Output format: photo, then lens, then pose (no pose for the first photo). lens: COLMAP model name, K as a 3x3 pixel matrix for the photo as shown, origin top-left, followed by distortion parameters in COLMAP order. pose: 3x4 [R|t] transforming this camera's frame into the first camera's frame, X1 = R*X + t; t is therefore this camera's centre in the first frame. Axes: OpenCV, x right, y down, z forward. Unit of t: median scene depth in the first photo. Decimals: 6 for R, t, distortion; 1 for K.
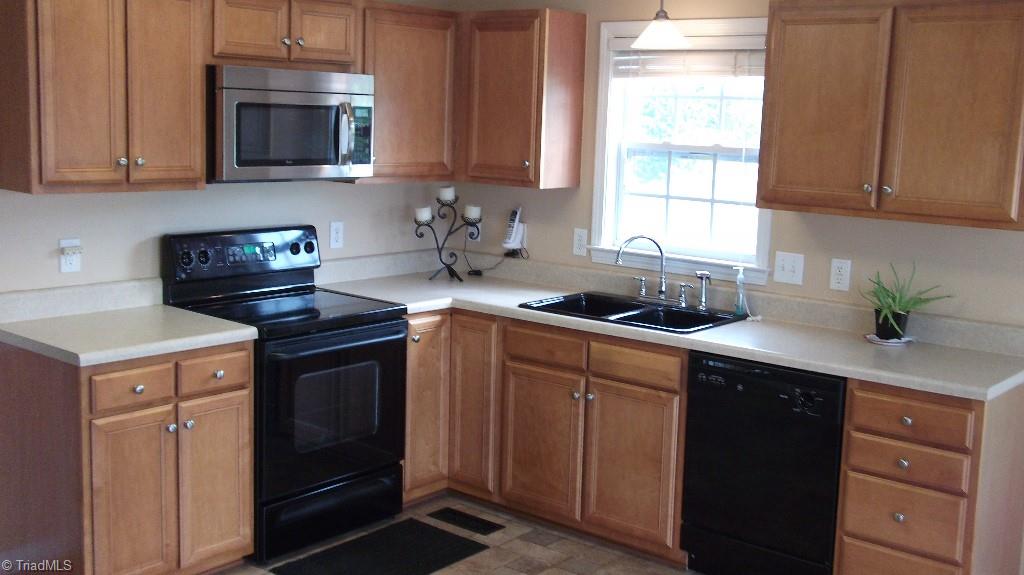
lens RADIAL K [[1194.3, 0, 515.1], [0, 1194.3, 287.1], [0, 0, 1]] dist [0.043714, 0.000000]
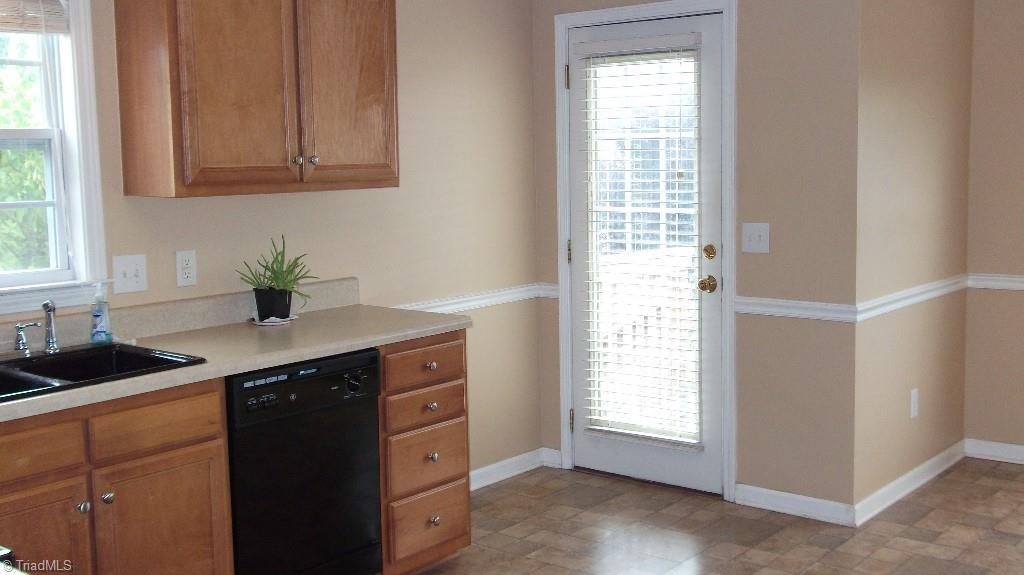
lens RADIAL K [[1194.3, 0, 507.8], [0, 1194.3, 284.6], [0, 0, 1]] dist [0.043714, 0.000000]
pose [[0.004490, -0.160382, 0.987045, -0.722853], [0.158350, 0.974715, 0.157658, -0.119601], [-0.987373, 0.155590, 0.029773, 0.878333]]
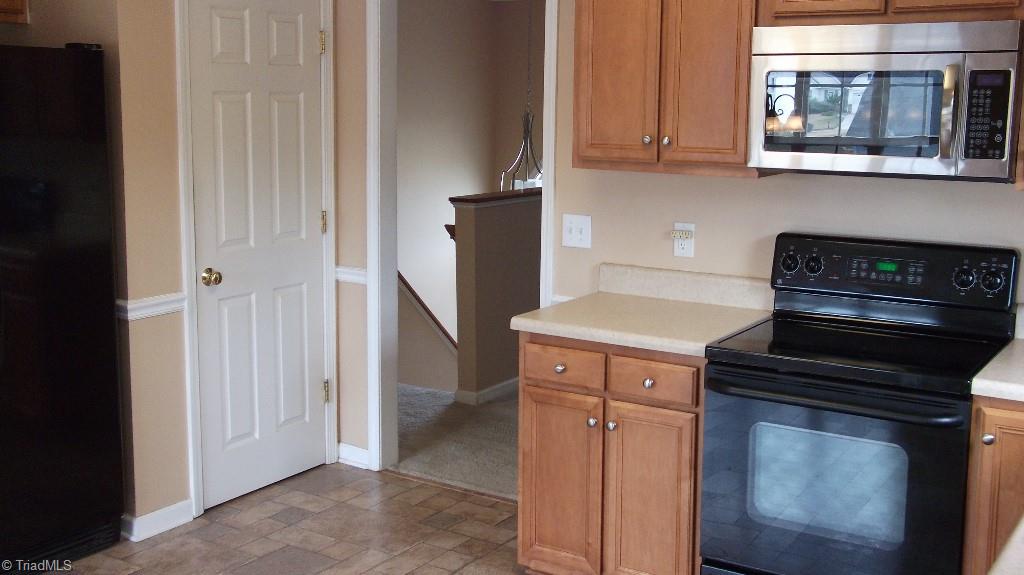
lens RADIAL K [[1194.3, 0, 516.4], [0, 1194.3, 291.2], [0, 0, 1]] dist [0.043714, 0.000000]
pose [[0.089641, 0.129625, -0.987503, 0.546852], [-0.155644, 0.981136, 0.114660, -0.071270], [0.983737, 0.143420, 0.108126, 0.733588]]
